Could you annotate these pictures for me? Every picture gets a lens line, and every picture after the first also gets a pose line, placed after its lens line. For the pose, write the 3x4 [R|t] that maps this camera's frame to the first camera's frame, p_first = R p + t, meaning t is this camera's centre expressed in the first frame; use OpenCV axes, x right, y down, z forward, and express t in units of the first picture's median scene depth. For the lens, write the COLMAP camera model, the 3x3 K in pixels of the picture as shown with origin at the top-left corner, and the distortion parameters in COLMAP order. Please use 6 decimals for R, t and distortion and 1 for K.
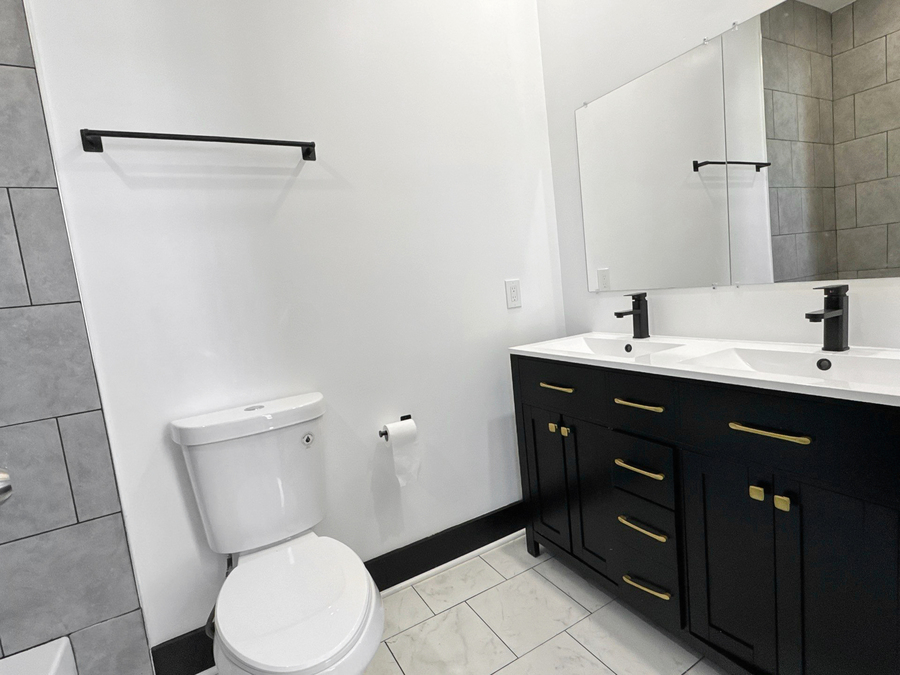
lens RADIAL K [[461.9, 0, 454.2], [0, 461.9, 332.9], [0, 0, 1]] dist [0.001281, 0.000115]
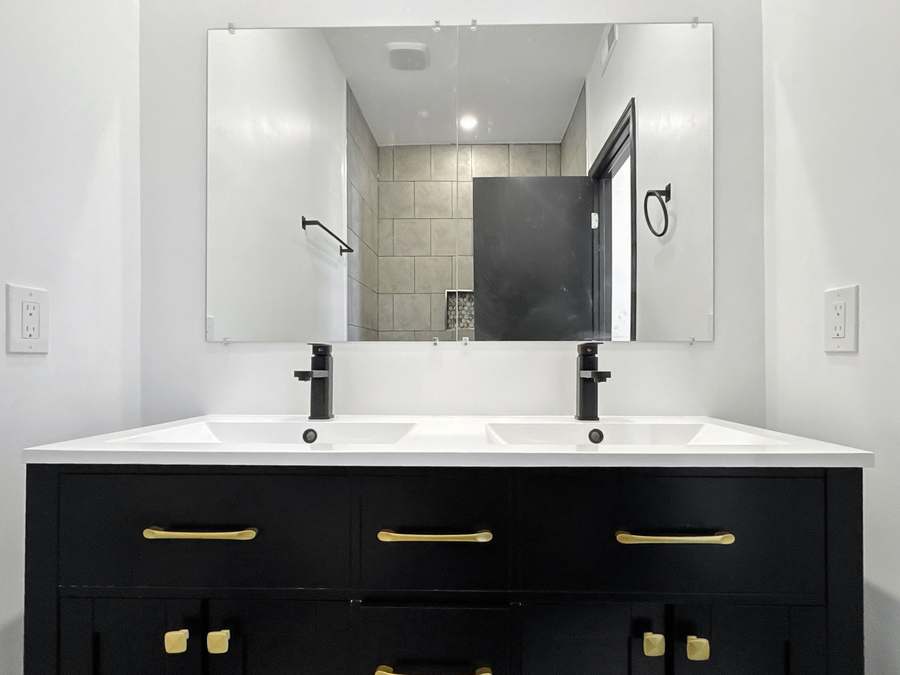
lens RADIAL K [[469.8, 0, 452.7], [0, 469.8, 354.0], [0, 0, 1]] dist [0.003191, 0.000450]
pose [[0.520544, 0.119754, 0.845395, -0.033066], [0.038180, 0.985860, -0.163161, 0.034021], [-0.852981, 0.117210, 0.508611, 0.519907]]
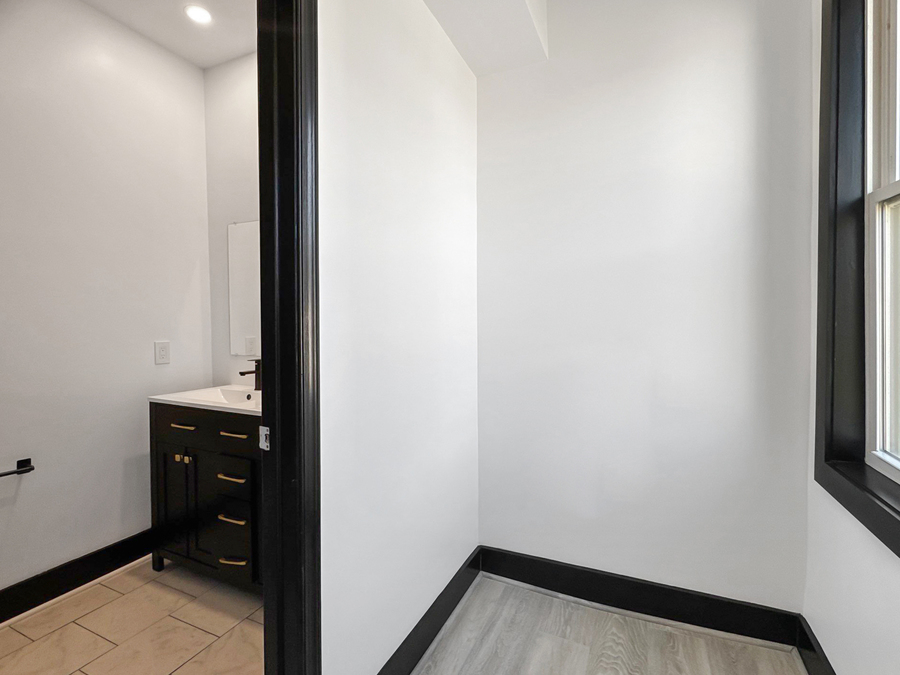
lens RADIAL K [[418.9, 0, 450.0], [0, 418.9, 337.5], [0, 0, 1]] dist [0.000358, -0.000215]
pose [[0.805172, 0.087377, 0.586568, 0.098261], [-0.022918, 0.992932, -0.116451, -0.013025], [-0.592598, 0.080320, 0.801484, -0.407981]]
